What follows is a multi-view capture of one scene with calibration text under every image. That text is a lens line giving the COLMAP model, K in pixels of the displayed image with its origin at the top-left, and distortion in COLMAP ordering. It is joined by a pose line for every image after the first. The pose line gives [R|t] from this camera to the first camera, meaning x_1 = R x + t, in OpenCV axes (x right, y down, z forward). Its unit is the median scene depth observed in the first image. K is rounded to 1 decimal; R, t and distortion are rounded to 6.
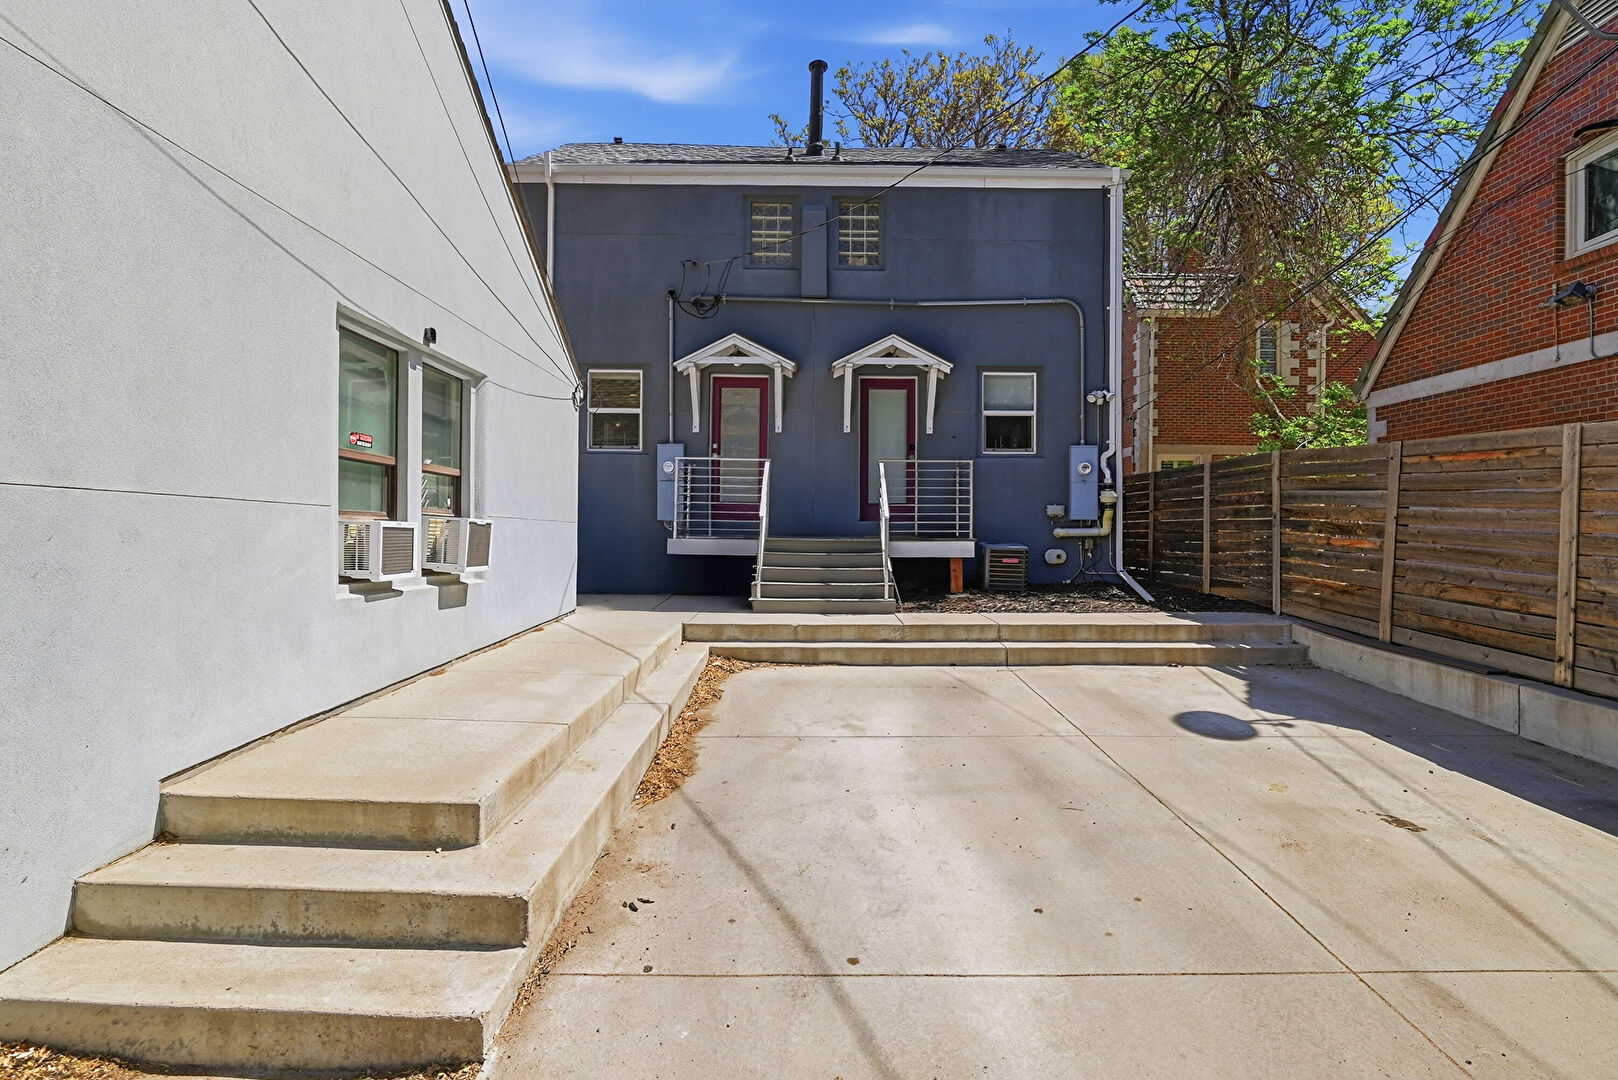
lens RADIAL K [[900.0, 0, 809.0], [0, 900.0, 540.0], [0, 0, 1]] dist [-0.004018, -0.000242]
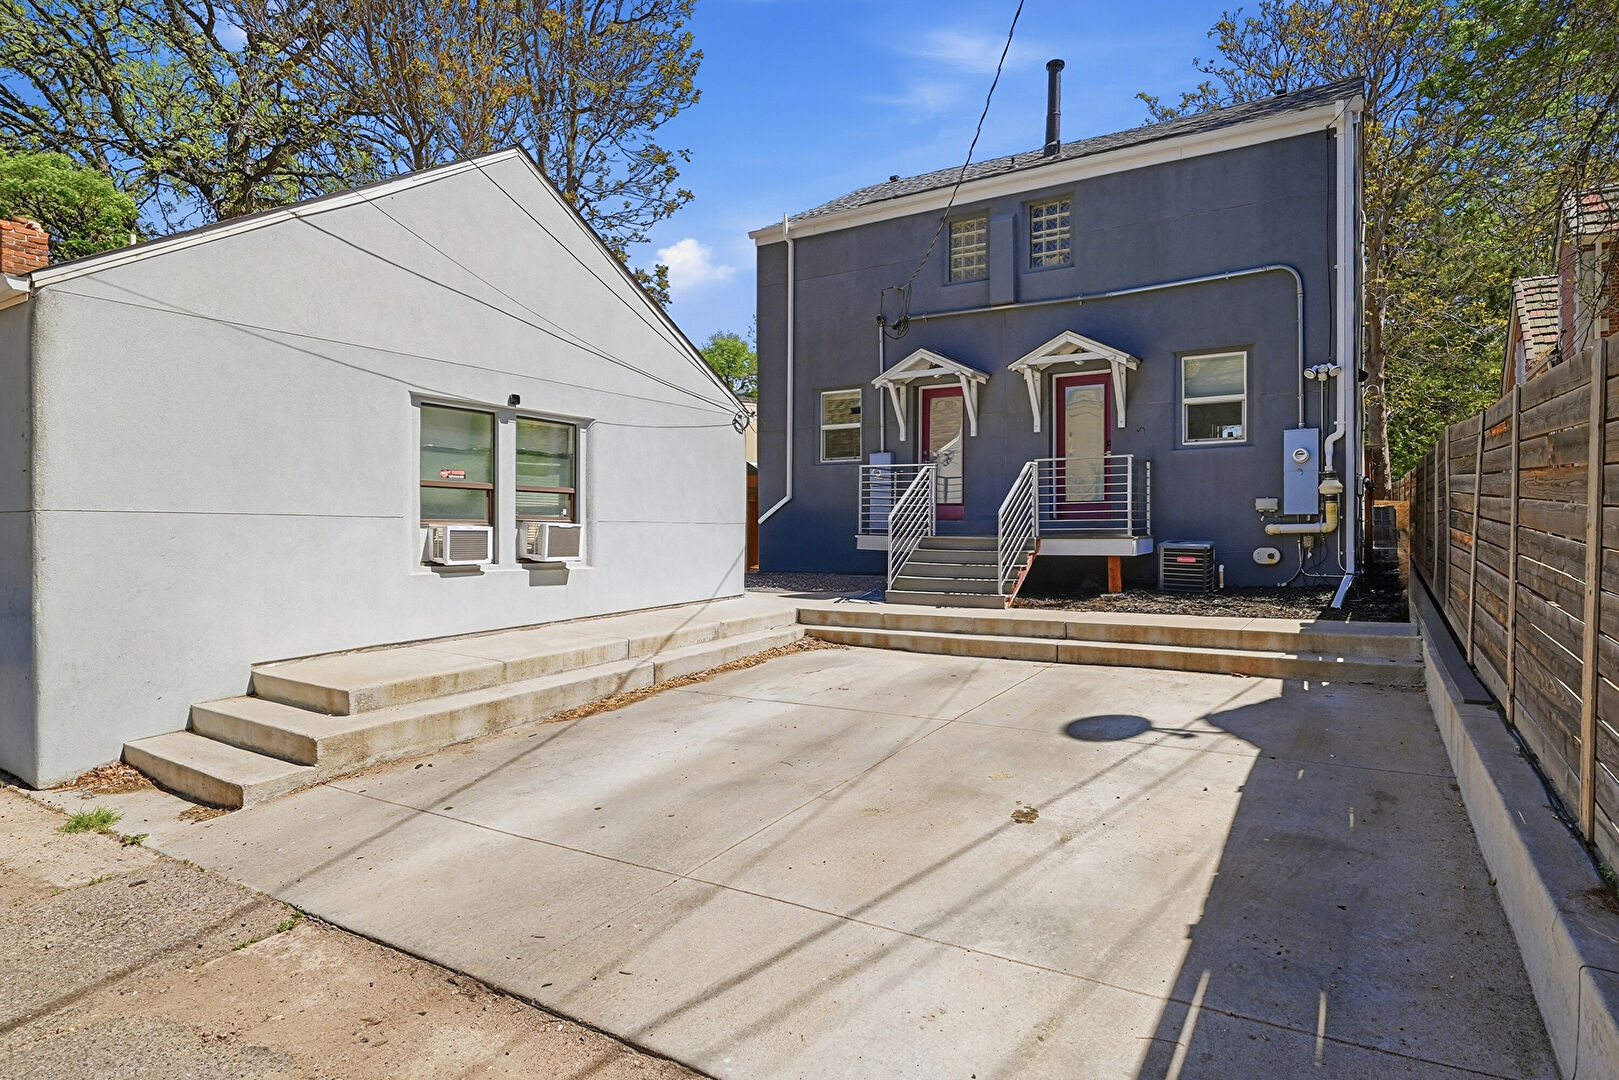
lens RADIAL K [[895.6, 0, 810.0], [0, 895.6, 546.4], [0, 0, 1]] dist [-0.000784, -0.000219]
pose [[0.846307, 0.002534, -0.532690, 0.387472], [0.001866, 0.999968, 0.007721, 0.001376], [0.532693, -0.007528, 0.846275, 0.007280]]
